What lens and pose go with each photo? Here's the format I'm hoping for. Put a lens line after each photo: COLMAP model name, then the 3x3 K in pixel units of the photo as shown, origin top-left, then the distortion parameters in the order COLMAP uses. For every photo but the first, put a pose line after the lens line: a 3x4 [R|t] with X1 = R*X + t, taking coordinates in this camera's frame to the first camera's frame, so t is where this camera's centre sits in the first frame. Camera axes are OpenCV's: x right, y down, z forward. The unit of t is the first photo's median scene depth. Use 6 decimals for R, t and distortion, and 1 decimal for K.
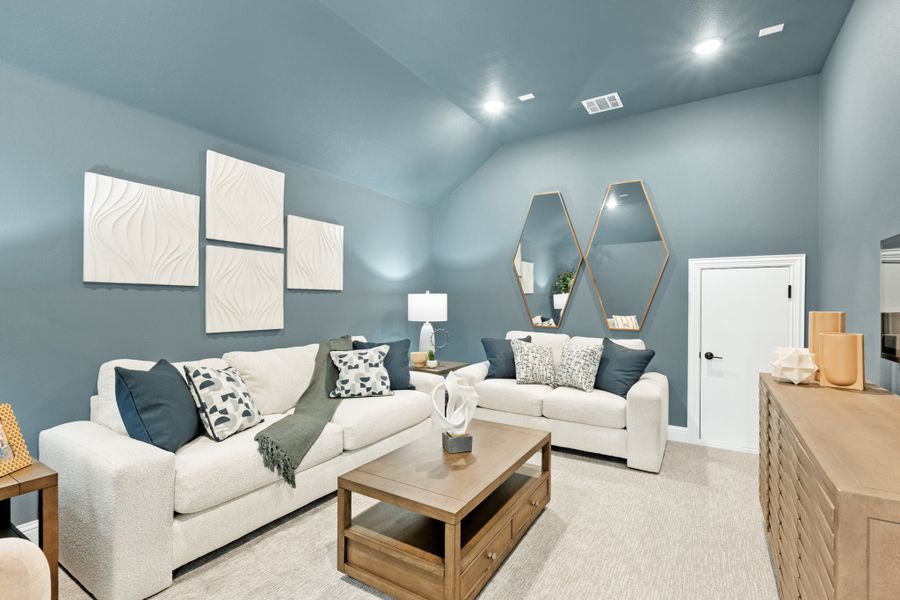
lens RADIAL K [[416.0, 0, 448.8], [0, 416.0, 302.6], [0, 0, 1]] dist [0.000536, -0.000530]
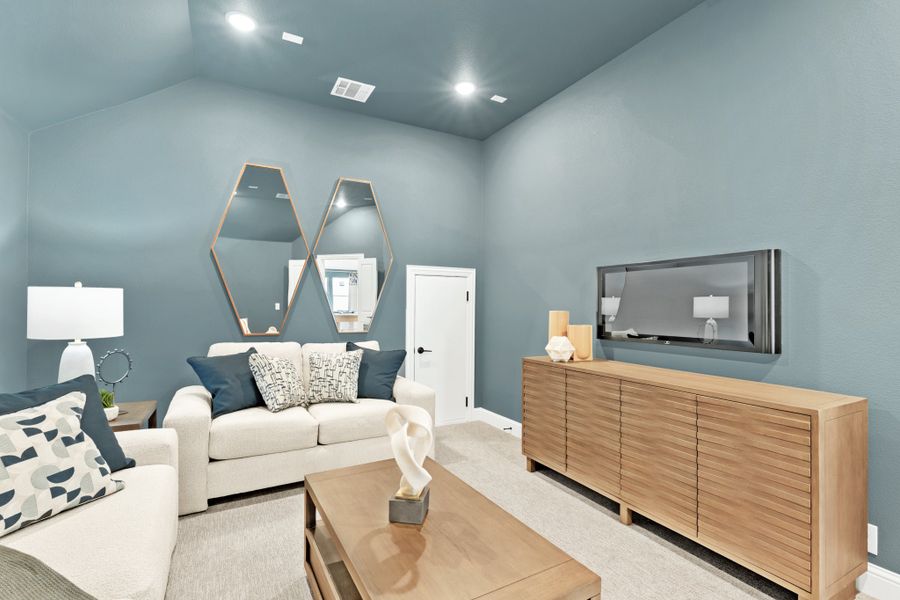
lens RADIAL K [[416.0, 0, 448.8], [0, 416.0, 302.6], [0, 0, 1]] dist [0.000536, -0.000530]
pose [[0.488473, 0.003400, 0.872572, -0.342049], [-0.003433, 0.999992, -0.001975, -0.002550], [-0.872572, -0.002031, 0.488481, 0.366499]]
